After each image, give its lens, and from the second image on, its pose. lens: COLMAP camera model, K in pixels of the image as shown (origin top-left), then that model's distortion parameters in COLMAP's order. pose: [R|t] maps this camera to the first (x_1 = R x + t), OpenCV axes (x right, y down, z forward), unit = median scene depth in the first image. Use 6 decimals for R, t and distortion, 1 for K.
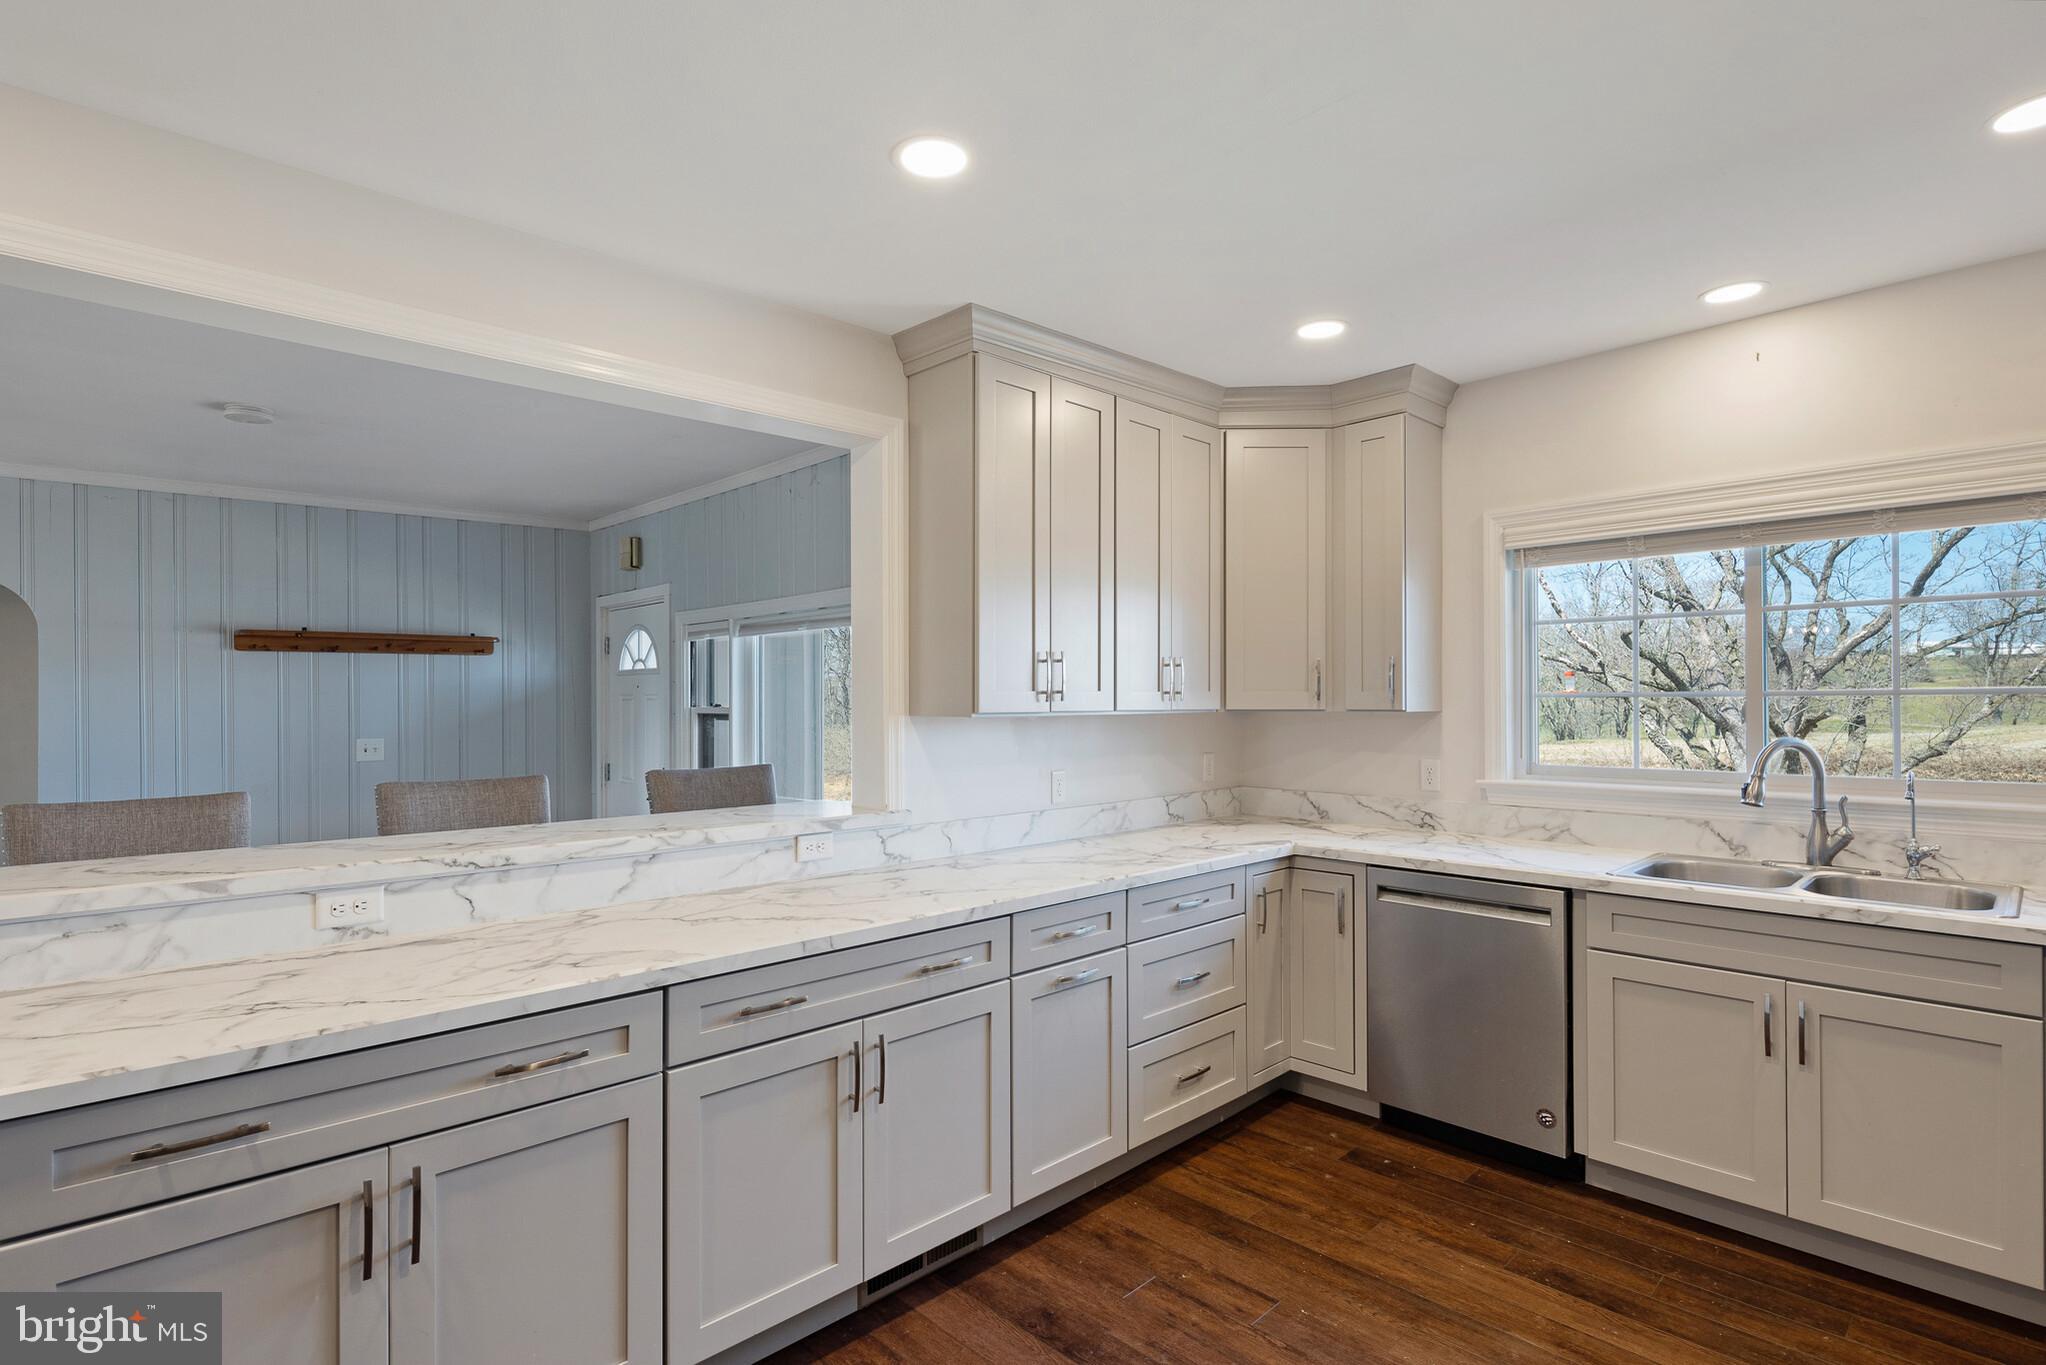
lens RADIAL K [[1003.1, 0, 1020.5], [0, 1003.1, 692.4], [0, 0, 1]] dist [0.002697, -0.000673]
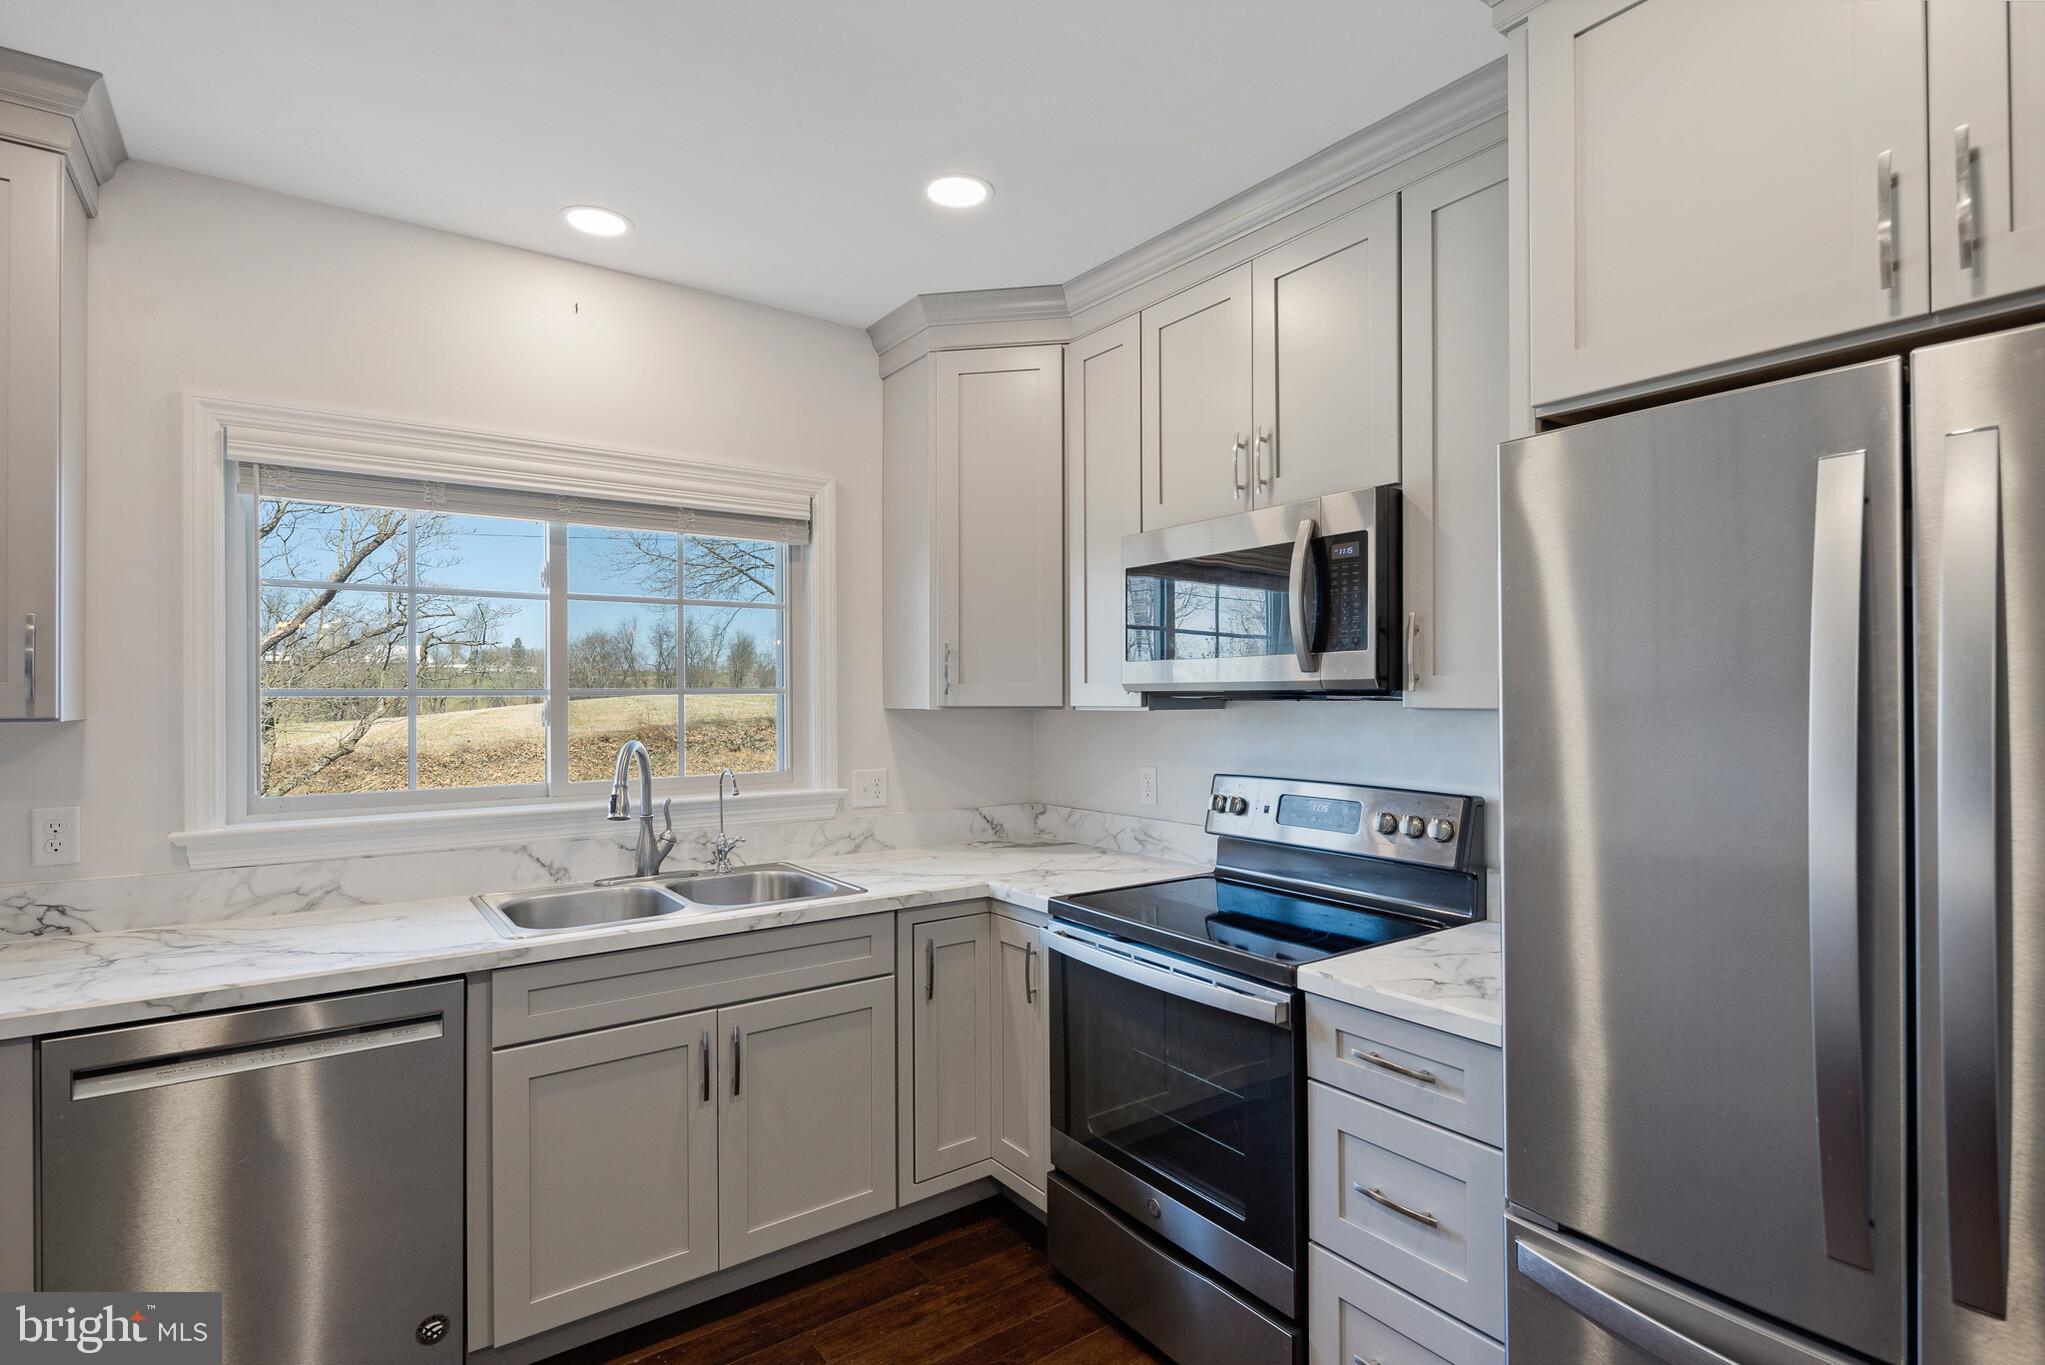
lens RADIAL K [[1002.6, 0, 1022.0], [0, 1002.6, 689.8], [0, 0, 1]] dist [0.002697, -0.000673]
pose [[0.140666, 0.009234, 0.990014, -0.082183], [-0.004301, 0.999953, -0.008716, 0.006156], [-0.990048, -0.003033, 0.140699, 0.523973]]
